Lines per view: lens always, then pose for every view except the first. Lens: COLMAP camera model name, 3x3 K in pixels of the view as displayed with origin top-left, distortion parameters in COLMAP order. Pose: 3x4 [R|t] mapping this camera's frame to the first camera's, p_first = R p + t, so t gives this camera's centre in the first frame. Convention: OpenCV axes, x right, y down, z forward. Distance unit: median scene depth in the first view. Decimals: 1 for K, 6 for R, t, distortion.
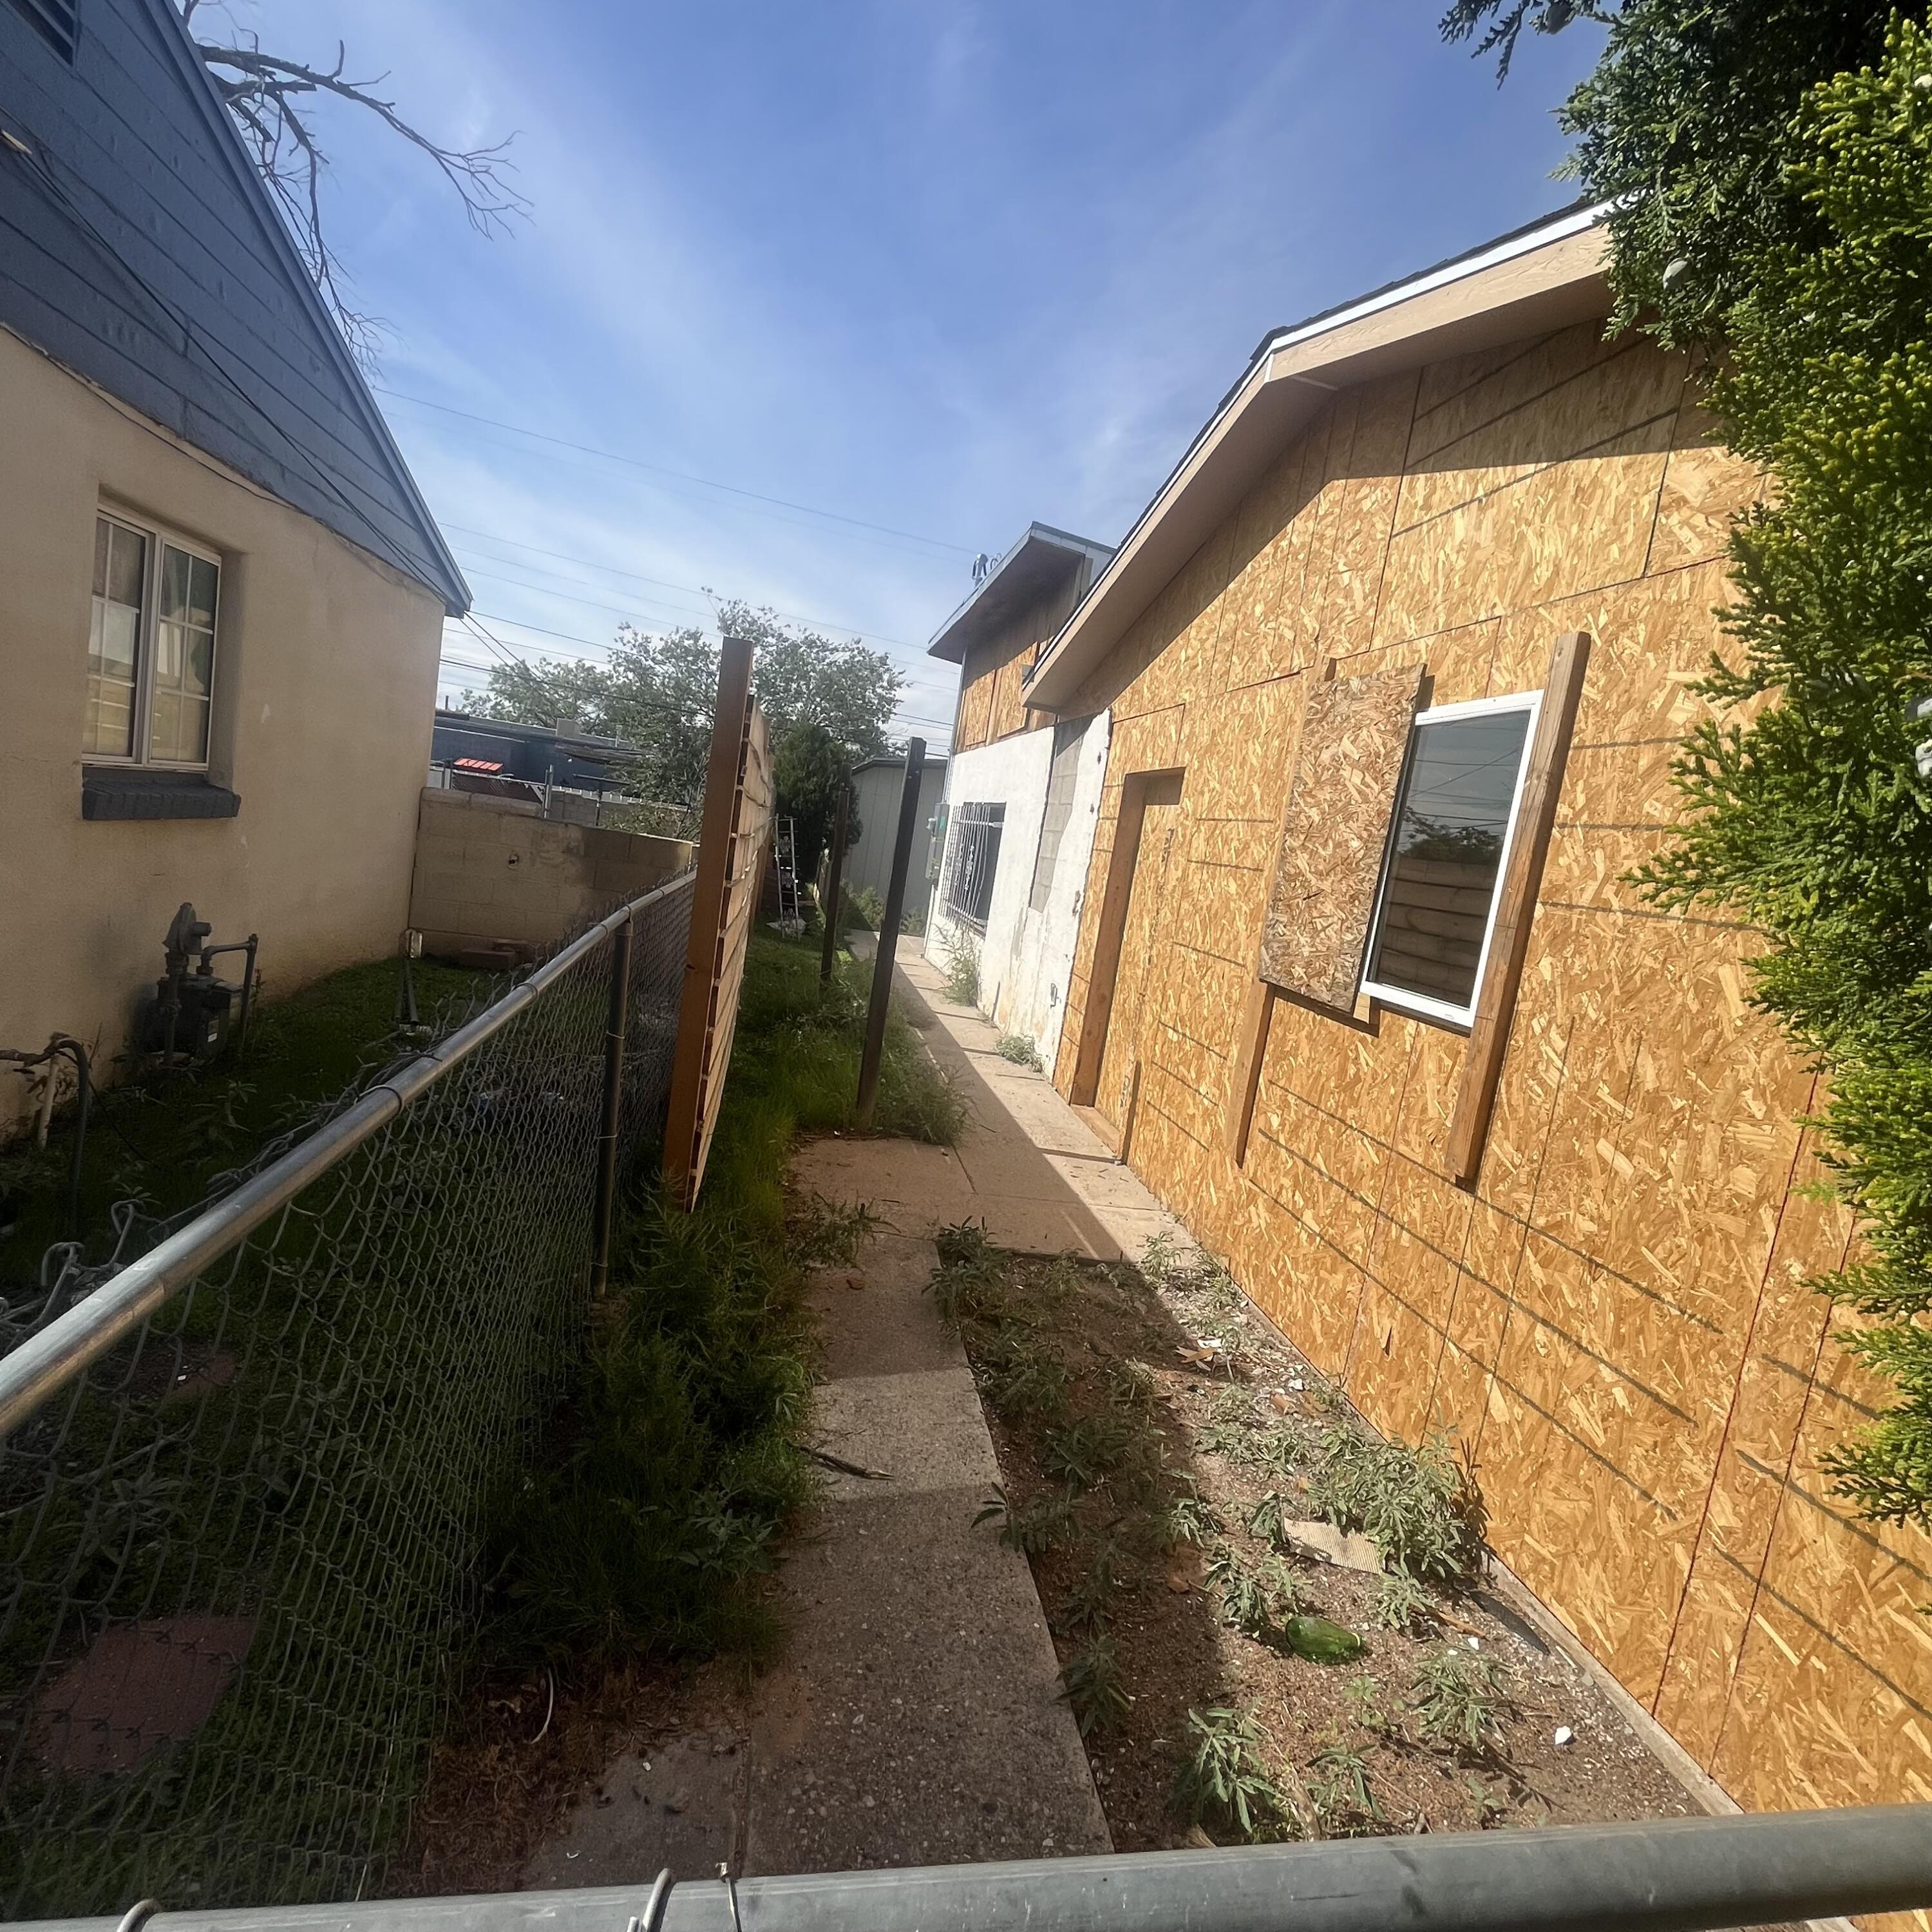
lens RADIAL K [[1036.2, 0, 972.6], [0, 1036.2, 953.9], [0, 0, 1]] dist [-0.003845, 0.000209]
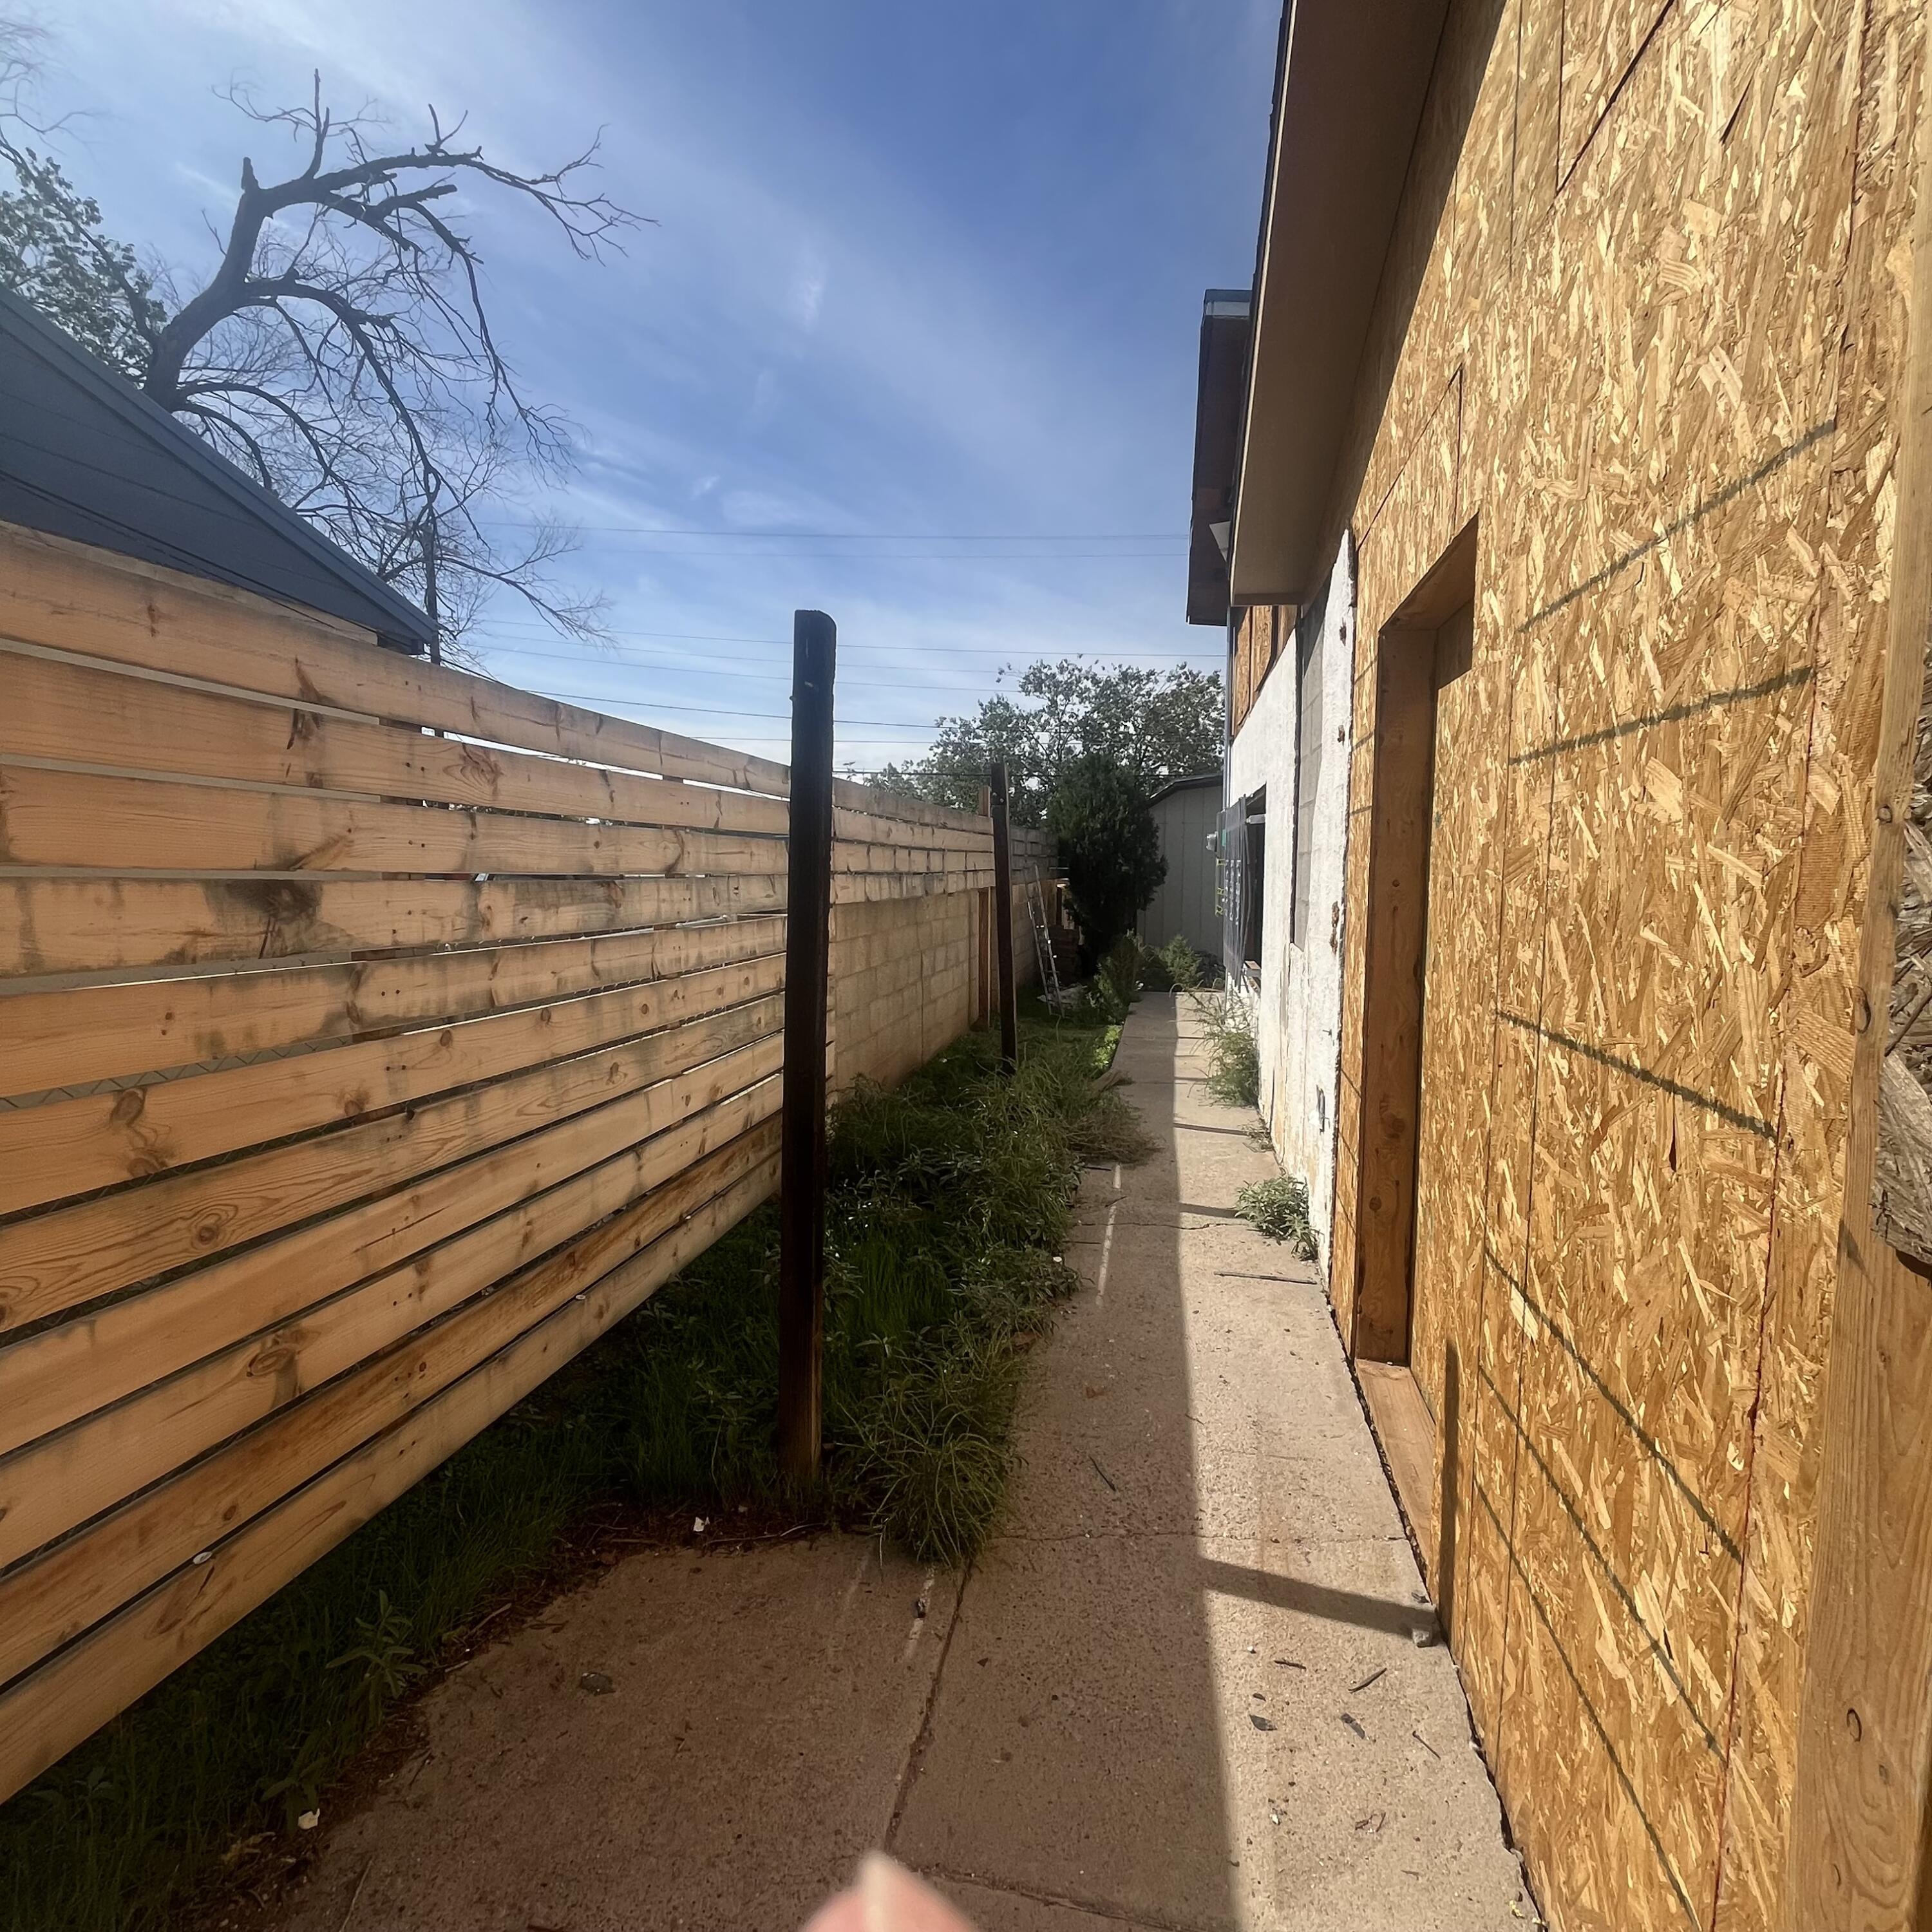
lens RADIAL K [[1036.2, 0, 972.6], [0, 1036.2, 953.9], [0, 0, 1]] dist [-0.003845, 0.000209]
pose [[0.920842, -0.118660, -0.371442, 0.147994], [0.098075, 0.992431, -0.073900, -0.019492], [0.377400, 0.031621, 0.925511, 0.565692]]
